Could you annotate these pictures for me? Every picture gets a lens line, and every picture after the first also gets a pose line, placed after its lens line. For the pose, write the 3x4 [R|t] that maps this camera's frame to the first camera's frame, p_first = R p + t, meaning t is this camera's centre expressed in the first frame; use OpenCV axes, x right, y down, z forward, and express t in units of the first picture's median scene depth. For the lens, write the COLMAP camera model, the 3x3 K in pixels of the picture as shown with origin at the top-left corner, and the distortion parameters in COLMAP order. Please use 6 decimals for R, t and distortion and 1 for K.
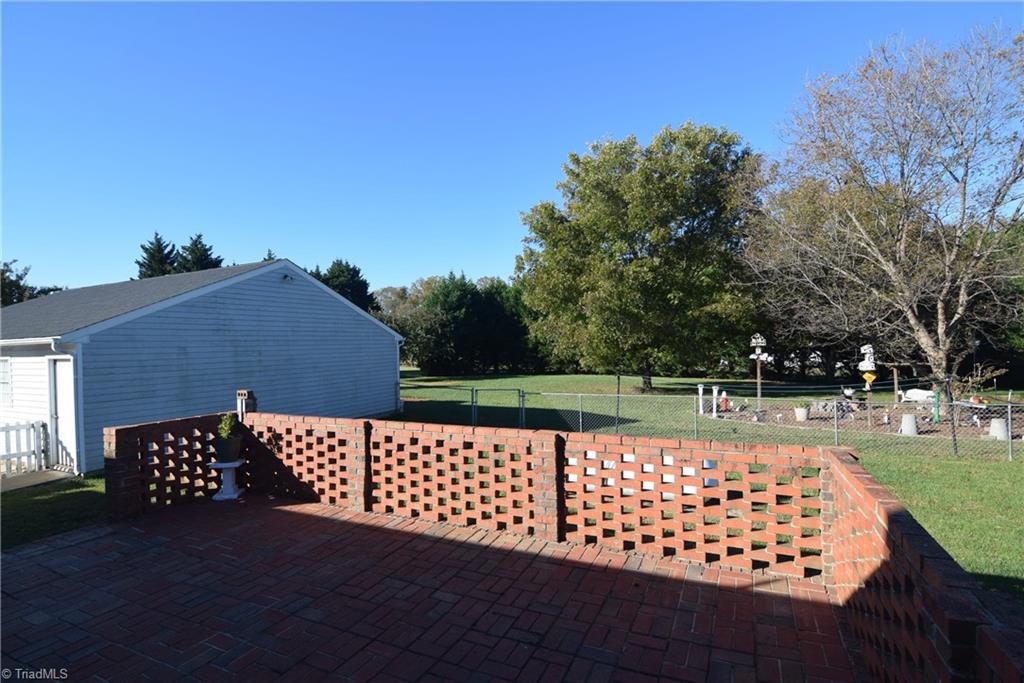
lens RADIAL K [[499.2, 0, 510.3], [0, 499.2, 340.9], [0, 0, 1]] dist [-0.014934, -0.004431]
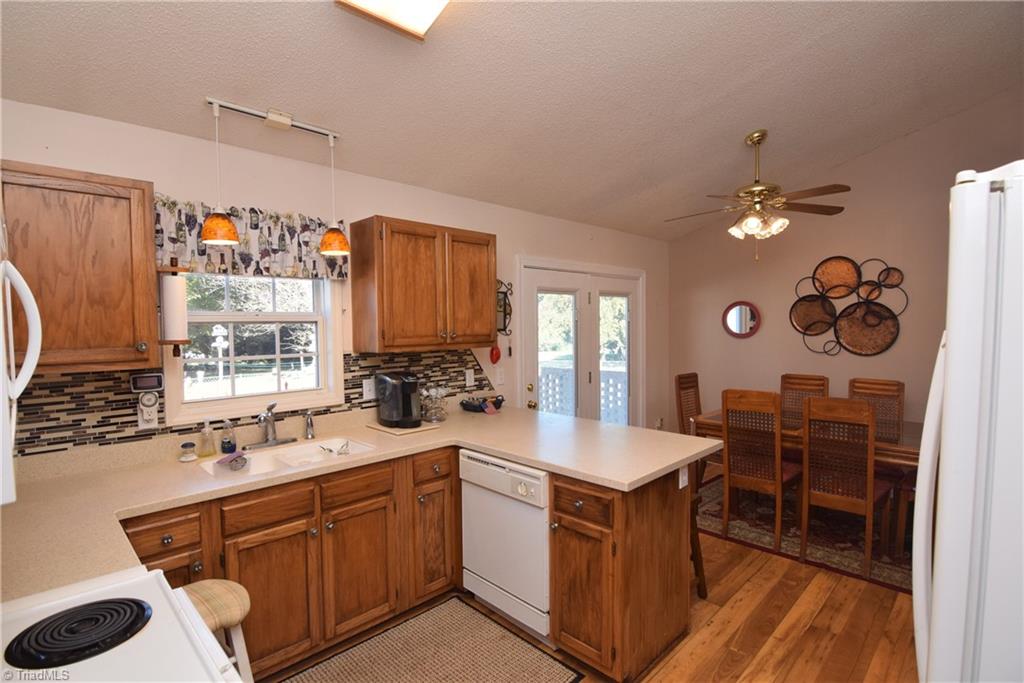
lens RADIAL K [[499.2, 0, 510.3], [0, 499.2, 345.3], [0, 0, 1]] dist [-0.014934, -0.004431]
pose [[0.320281, -0.024838, 0.946997, -2.876701], [0.006532, 0.999690, 0.024011, 0.087683], [-0.947300, -0.001505, 0.320344, 0.294235]]
